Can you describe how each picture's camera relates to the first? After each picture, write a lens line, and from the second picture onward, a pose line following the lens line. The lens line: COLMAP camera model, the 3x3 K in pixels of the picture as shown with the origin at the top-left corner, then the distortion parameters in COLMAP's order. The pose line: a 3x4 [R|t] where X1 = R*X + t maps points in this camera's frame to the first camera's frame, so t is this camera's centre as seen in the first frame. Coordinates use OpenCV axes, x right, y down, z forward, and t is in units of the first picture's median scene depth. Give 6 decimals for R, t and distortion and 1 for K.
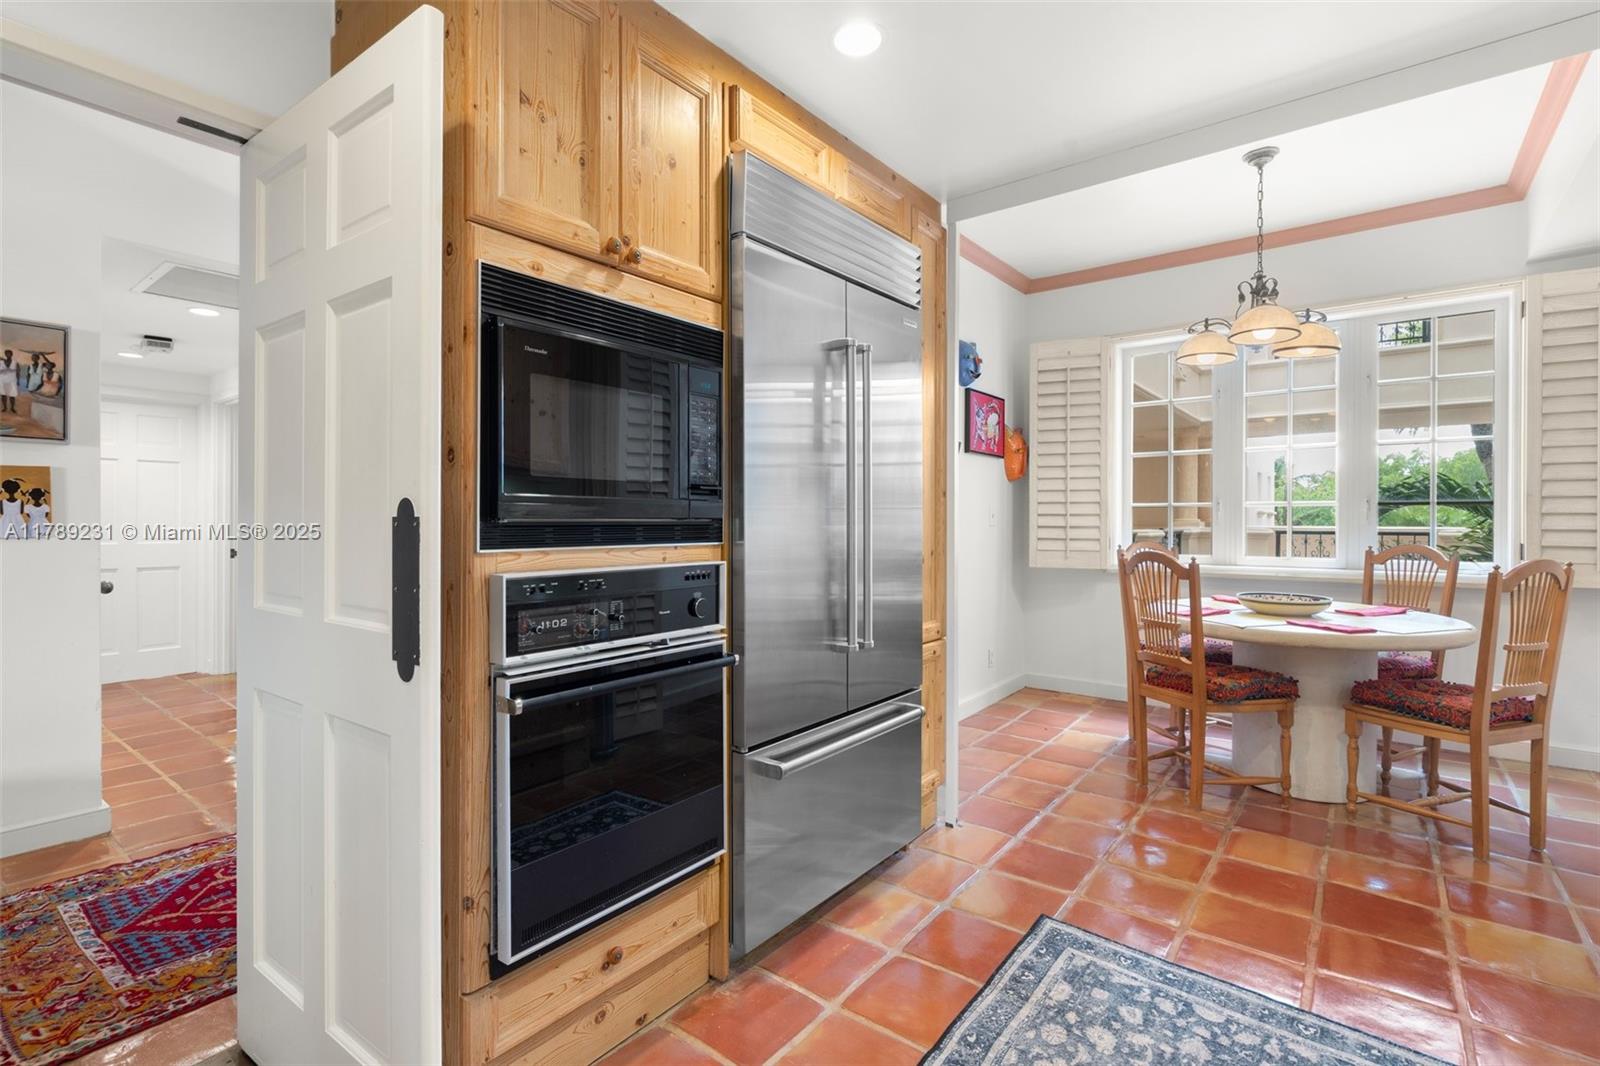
lens RADIAL K [[752.8, 0, 791.1], [0, 752.8, 521.4], [0, 0, 1]] dist [-0.001103, -0.000573]
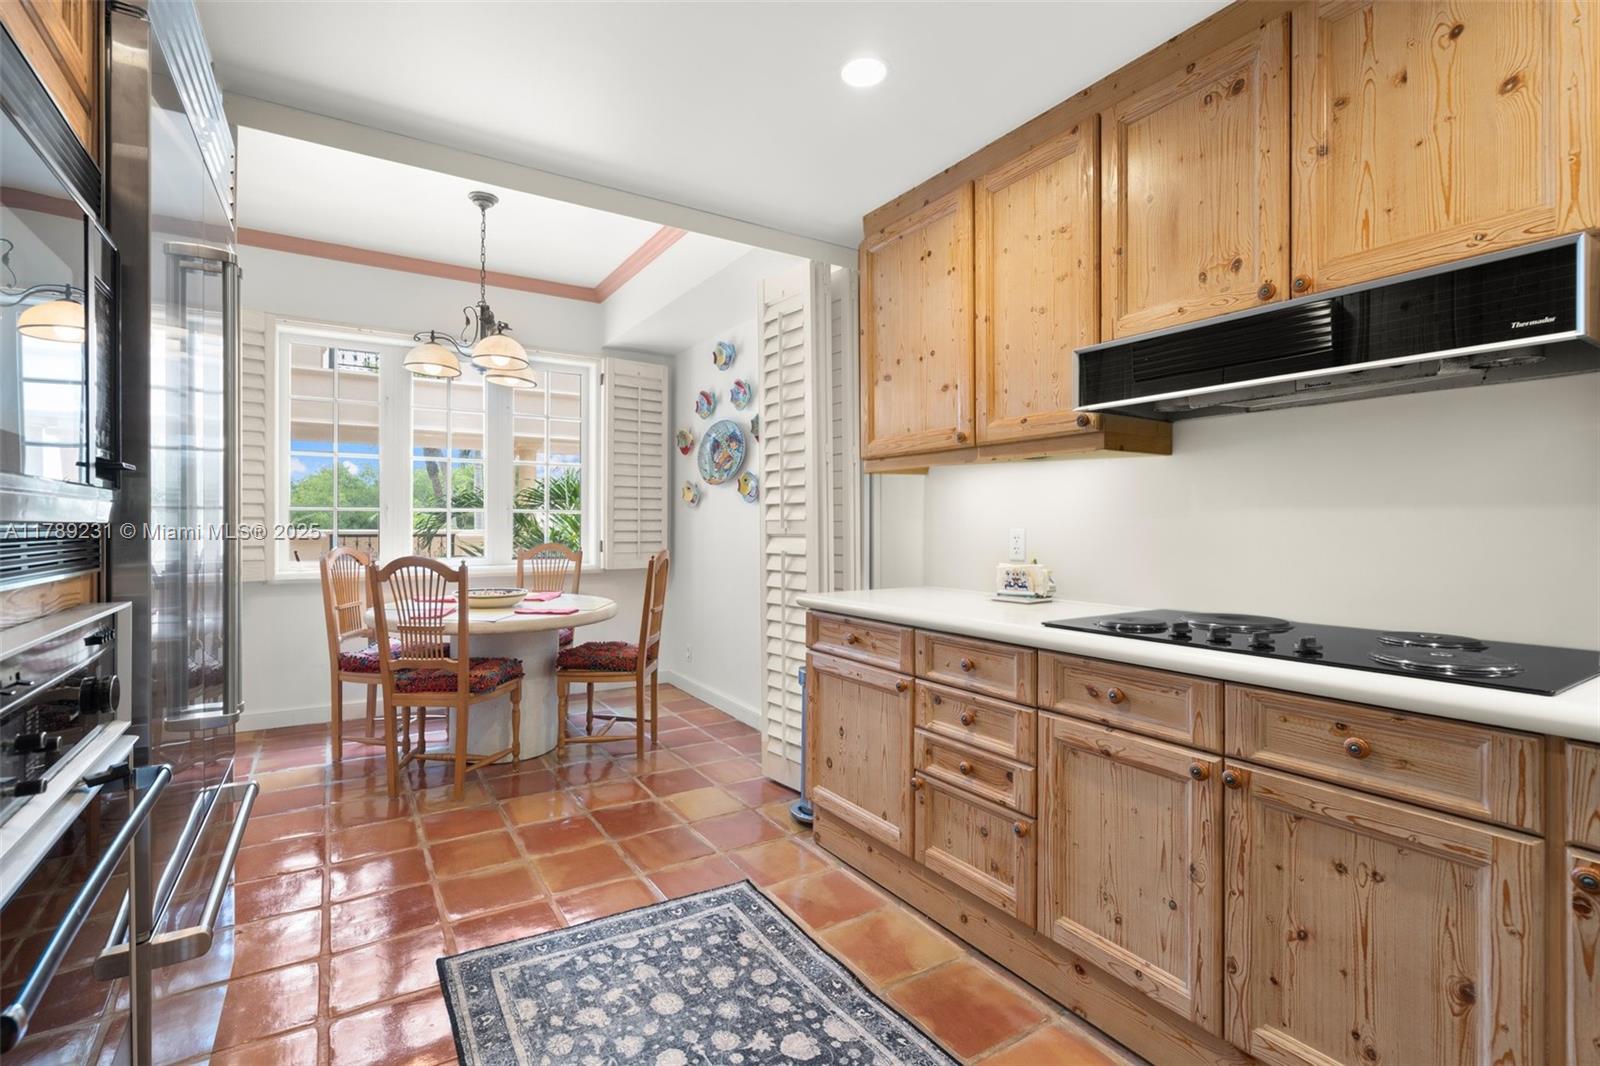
lens RADIAL K [[721.3, 0, 789.3], [0, 721.3, 529.6], [0, 0, 1]] dist [-0.009572, 0.005428]
pose [[0.333102, -0.009393, 0.942844, -0.390887], [0.003851, 0.999956, 0.008601, -0.003724], [-0.942883, 0.000766, 0.333124, 0.357271]]
